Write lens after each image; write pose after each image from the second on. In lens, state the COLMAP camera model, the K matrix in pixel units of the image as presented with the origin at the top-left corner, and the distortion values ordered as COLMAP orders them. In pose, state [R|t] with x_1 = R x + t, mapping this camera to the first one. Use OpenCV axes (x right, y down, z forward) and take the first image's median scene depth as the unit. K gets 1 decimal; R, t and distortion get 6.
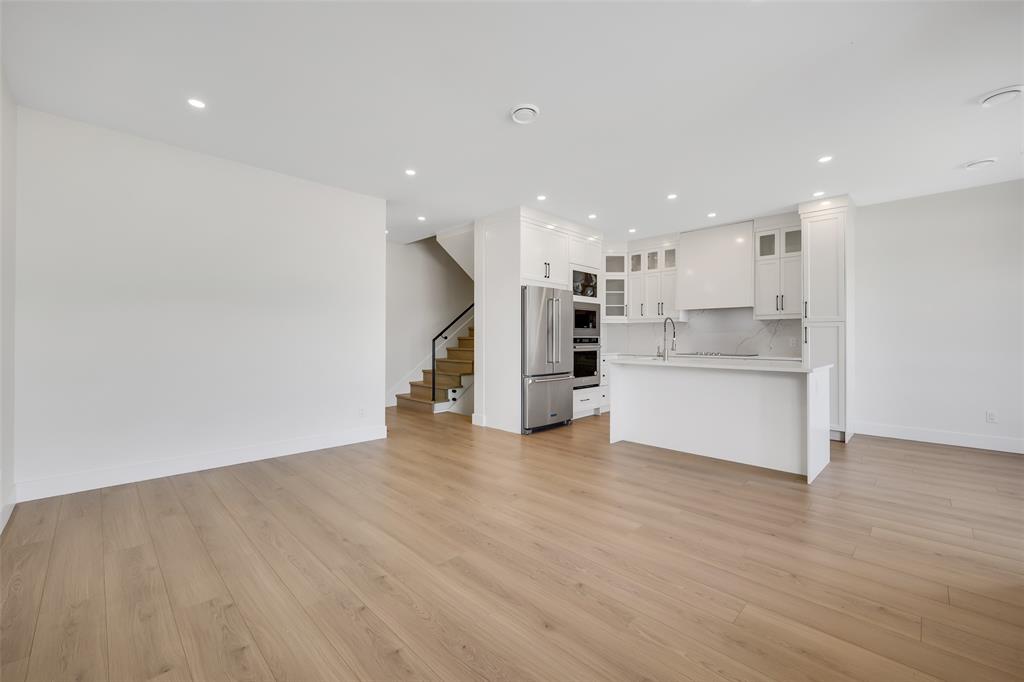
lens RADIAL K [[421.4, 0, 513.1], [0, 421.4, 339.1], [0, 0, 1]] dist [0.002796, -0.000051]
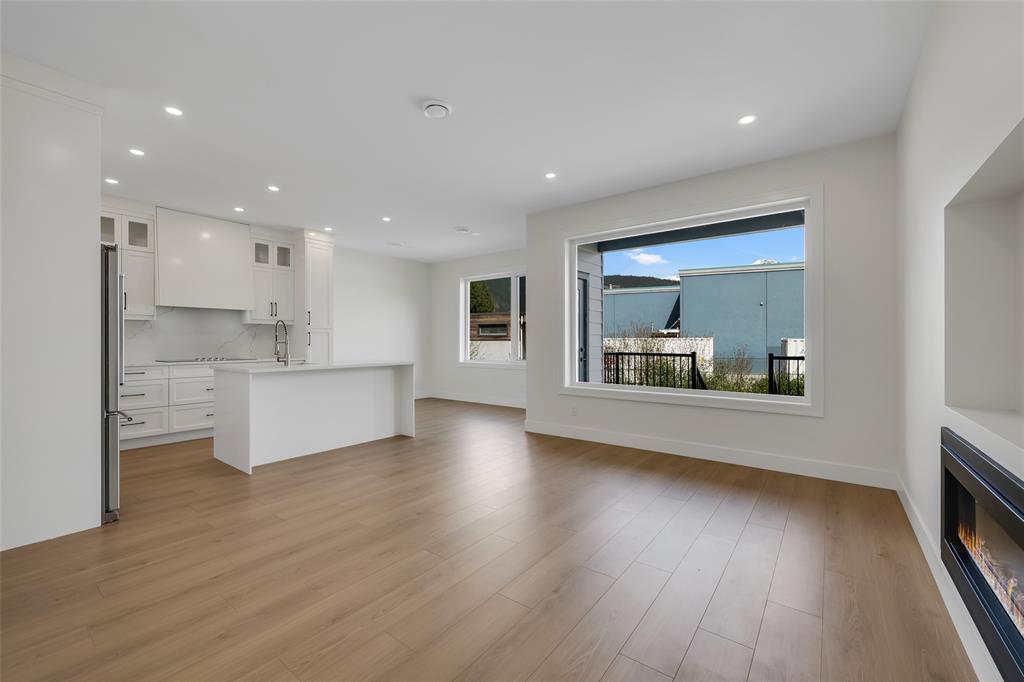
lens RADIAL K [[421.4, 0, 507.8], [0, 421.4, 343.5], [0, 0, 1]] dist [0.002796, -0.000051]
pose [[-0.129263, -0.005054, 0.991597, -0.558077], [0.001809, 0.999984, 0.005333, -0.001964], [-0.991609, 0.002483, -0.129252, 0.562244]]
